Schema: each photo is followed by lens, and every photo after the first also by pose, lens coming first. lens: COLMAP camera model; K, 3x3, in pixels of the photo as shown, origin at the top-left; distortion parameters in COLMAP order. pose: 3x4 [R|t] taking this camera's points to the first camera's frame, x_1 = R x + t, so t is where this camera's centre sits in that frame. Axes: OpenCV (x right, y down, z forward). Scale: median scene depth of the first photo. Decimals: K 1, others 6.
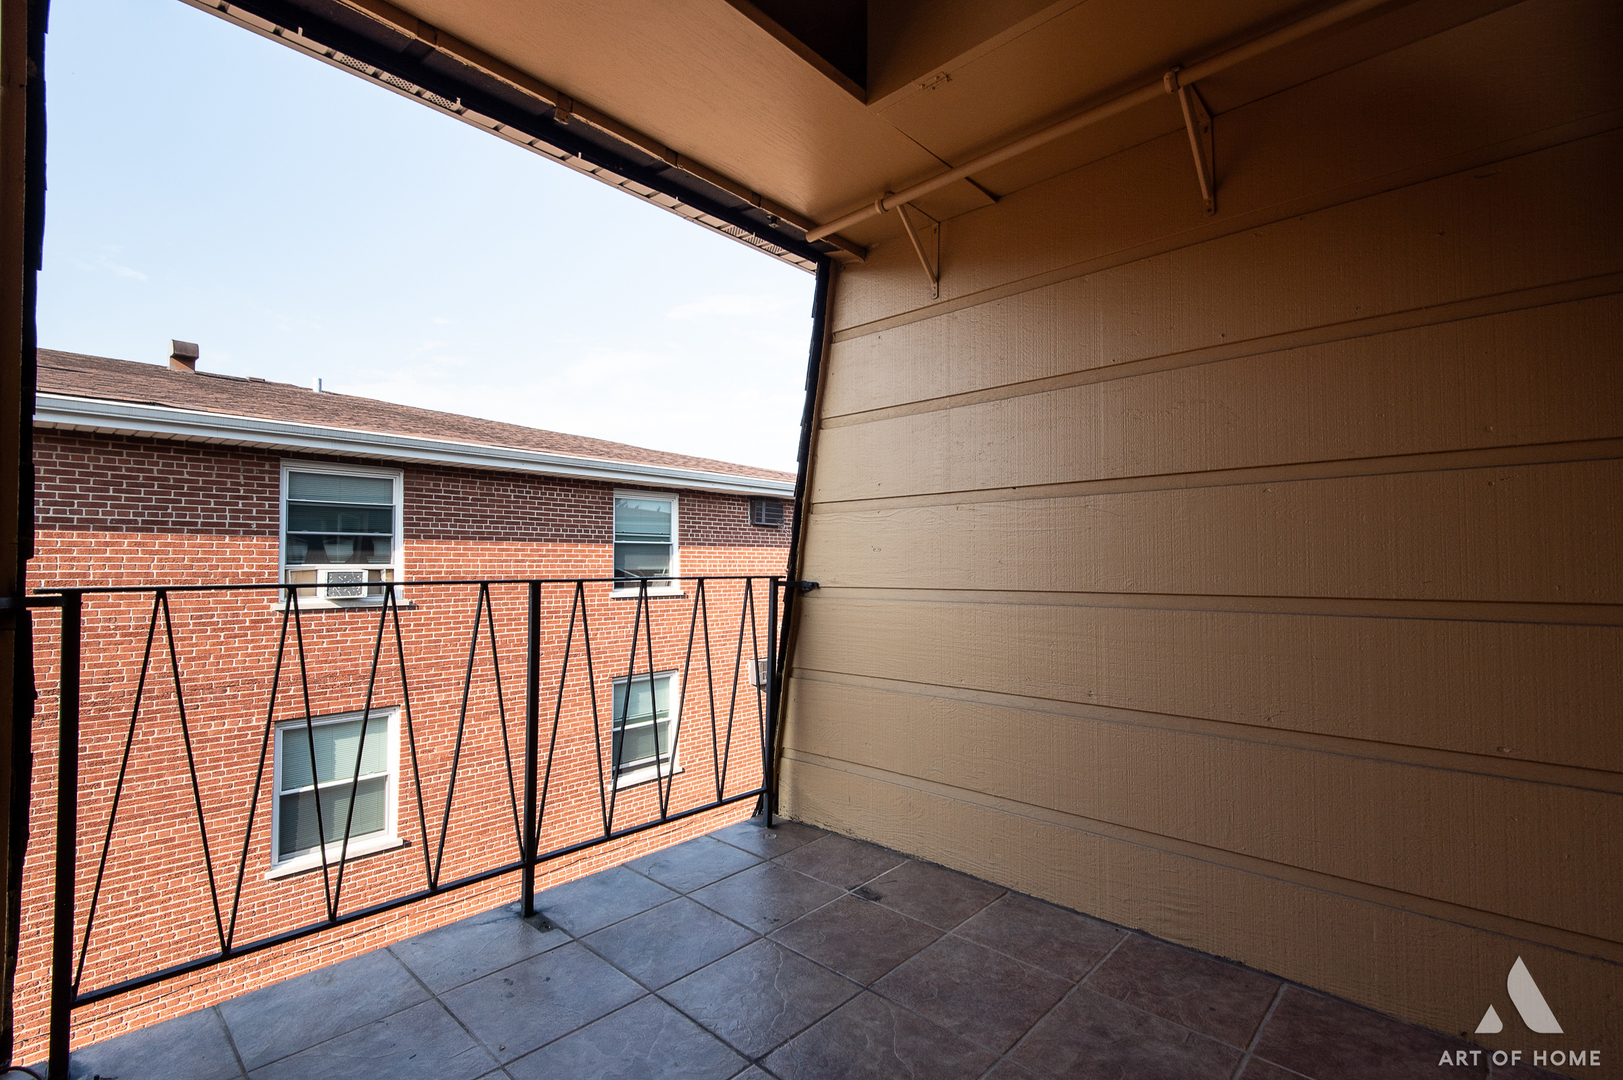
lens RADIAL K [[728.8, 0, 807.1], [0, 728.8, 542.7], [0, 0, 1]] dist [0.040967, -0.026428]
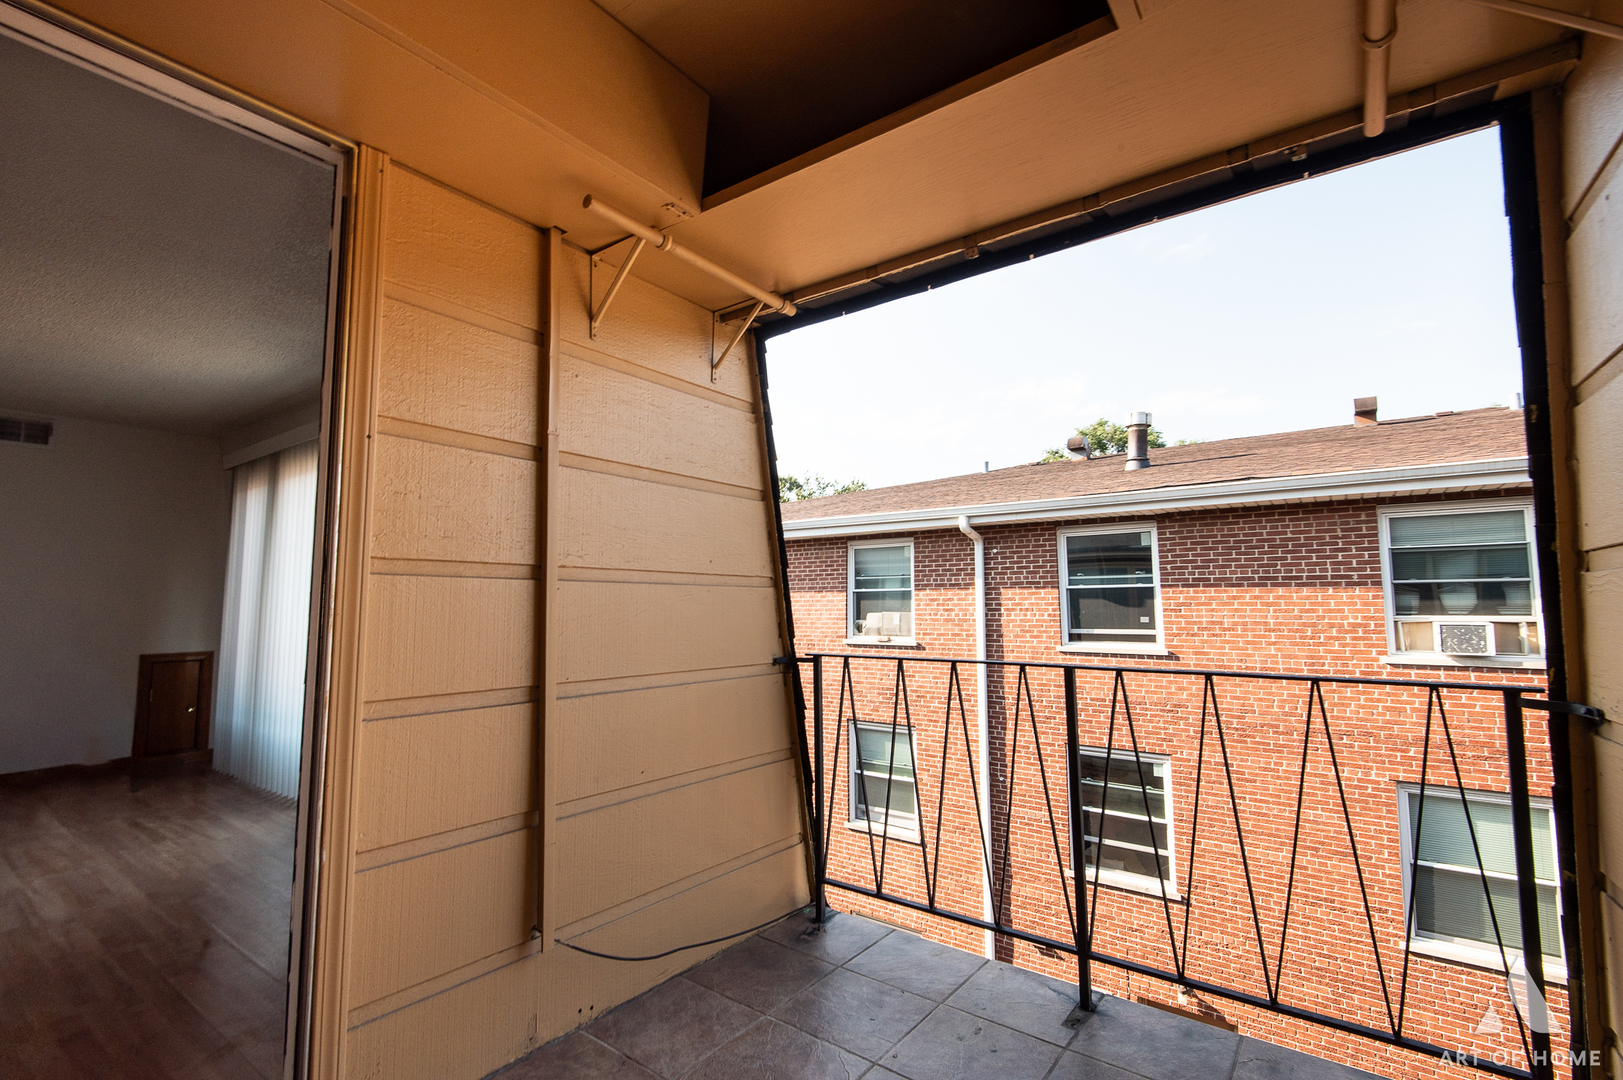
lens RADIAL K [[728.8, 0, 807.1], [0, 728.8, 542.7], [0, 0, 1]] dist [0.040967, -0.026428]
pose [[0.117283, -0.083253, -0.989603, 0.167179], [0.033141, 0.996253, -0.079885, -0.013710], [0.992545, -0.023428, 0.119603, 0.143558]]
